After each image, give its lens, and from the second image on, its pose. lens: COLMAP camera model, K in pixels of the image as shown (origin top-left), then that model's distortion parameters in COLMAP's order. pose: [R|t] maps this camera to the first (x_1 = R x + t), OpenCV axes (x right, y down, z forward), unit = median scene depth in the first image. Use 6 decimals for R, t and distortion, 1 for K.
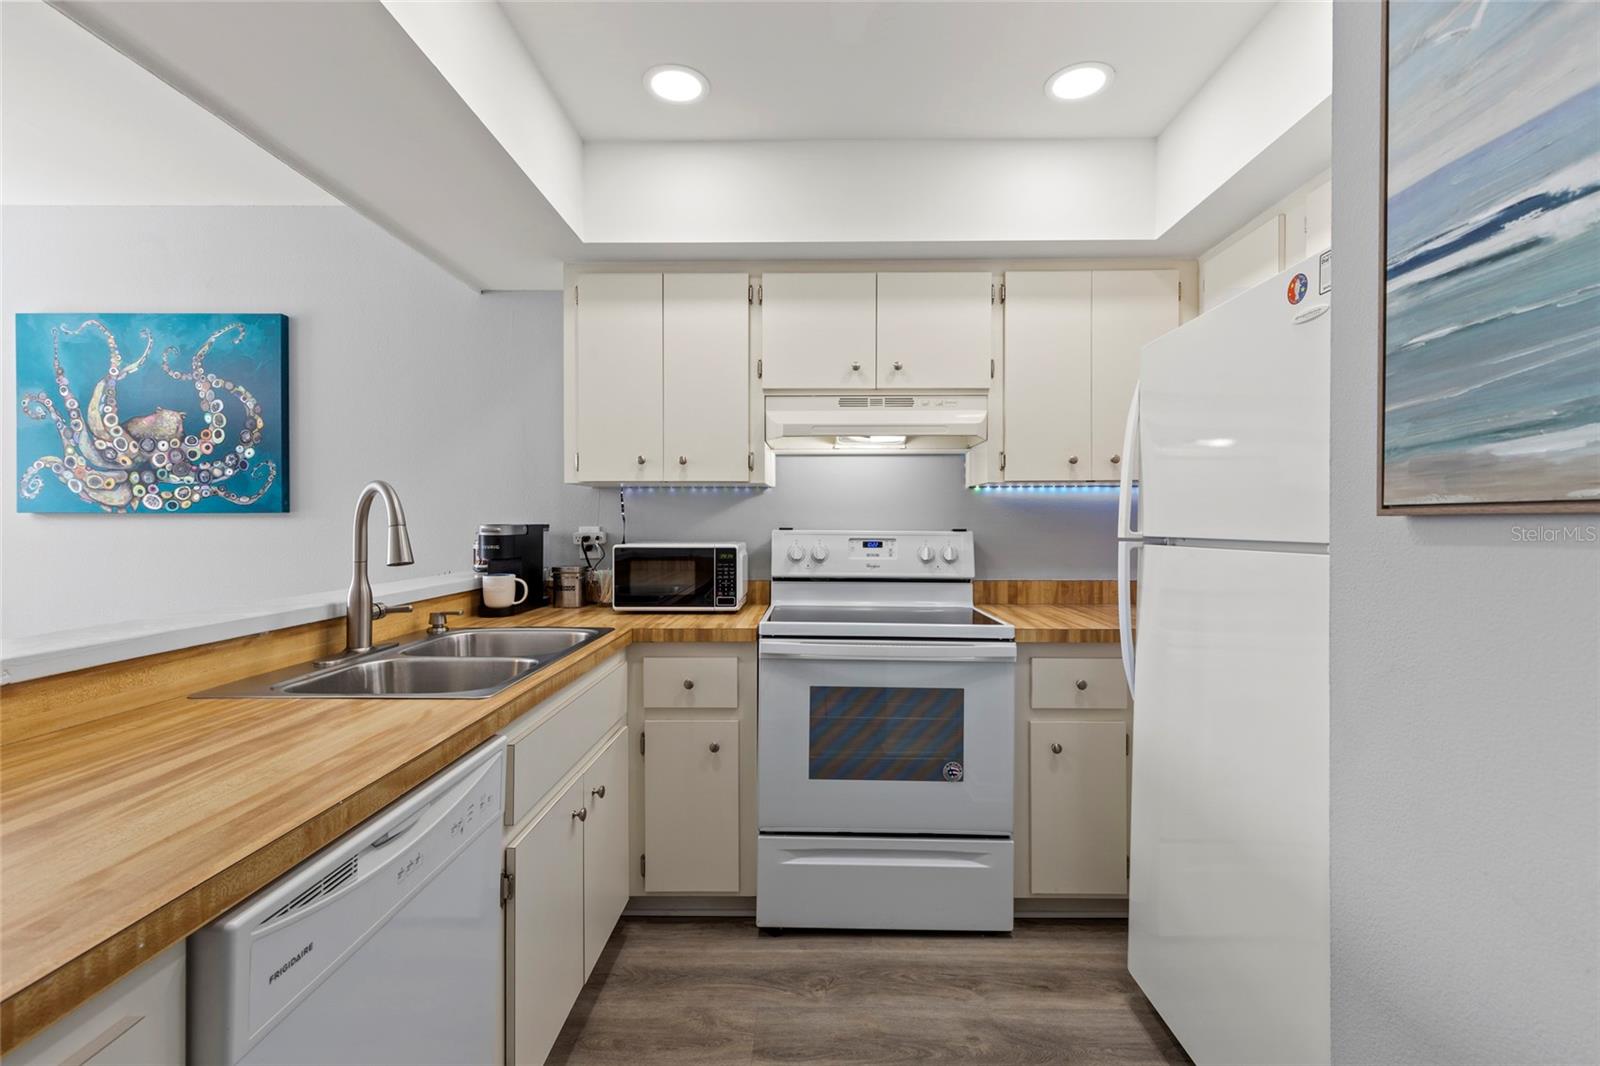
lens RADIAL K [[720.3, 0, 811.4], [0, 720.3, 514.5], [0, 0, 1]] dist [-0.000166, -0.000284]
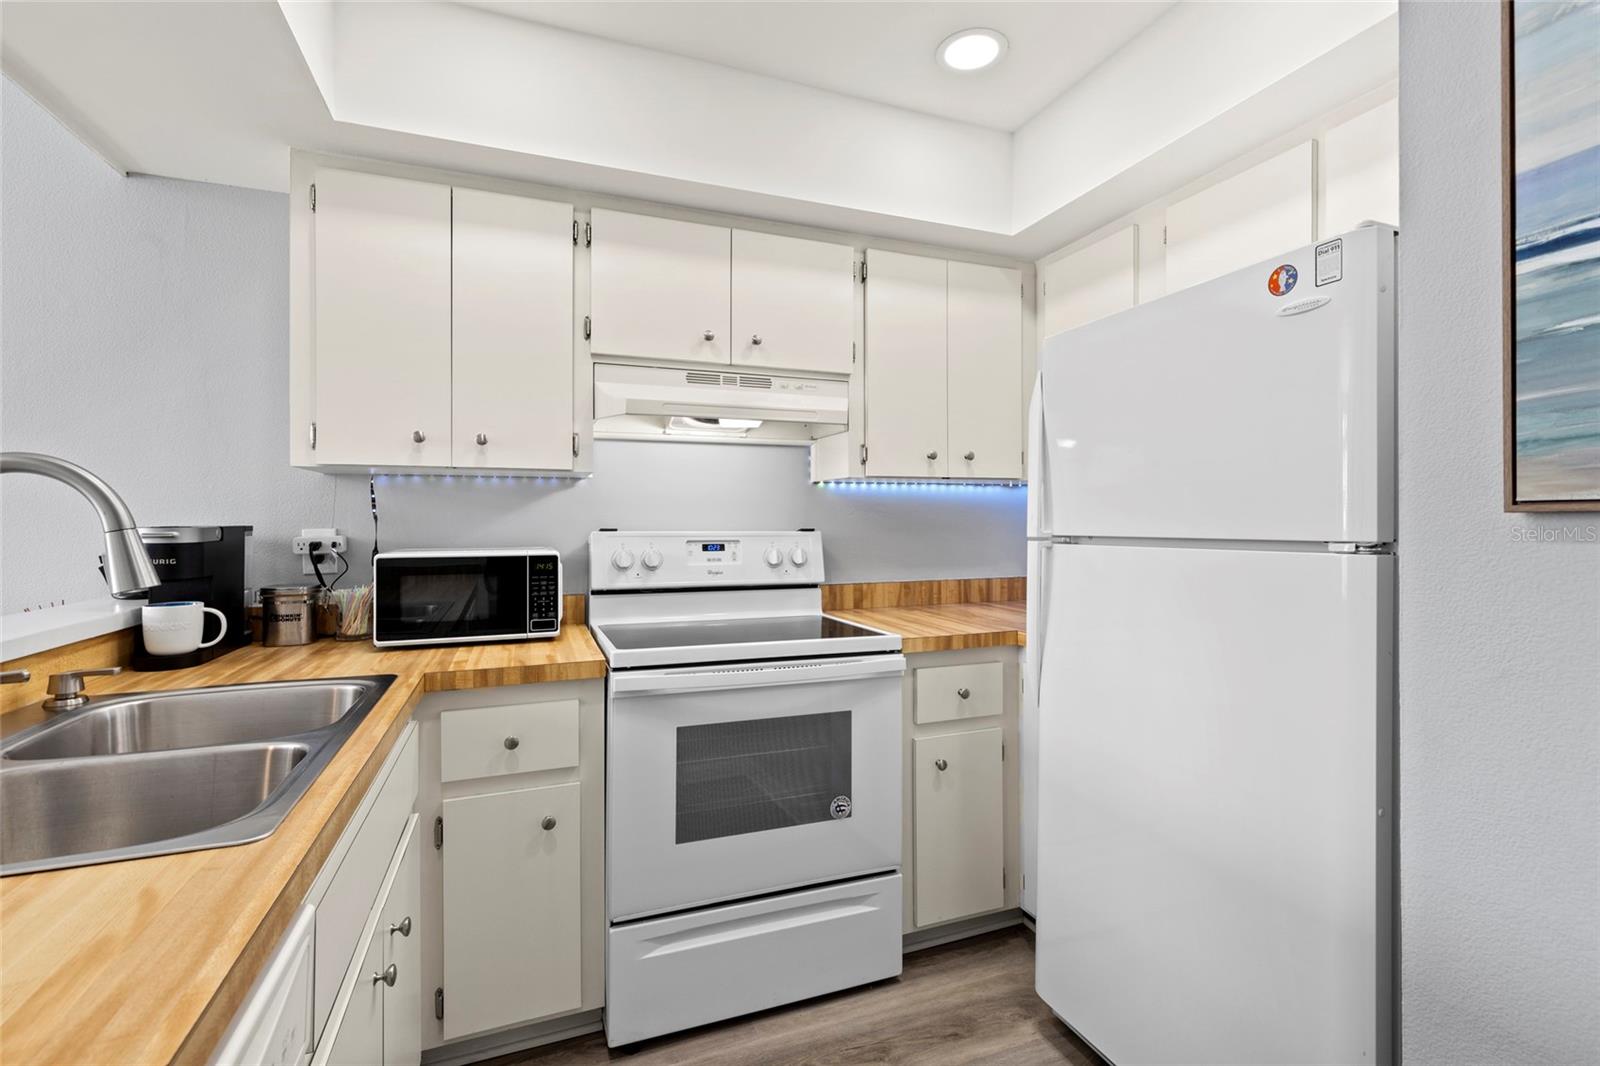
lens RADIAL K [[727.6, 0, 817.3], [0, 727.6, 509.7], [0, 0, 1]] dist [-0.002177, -0.000434]
pose [[0.925127, 0.003019, 0.379645, -0.147938], [-0.000979, 0.999984, -0.005567, 0.001664], [-0.379655, 0.004778, 0.925116, 0.175048]]
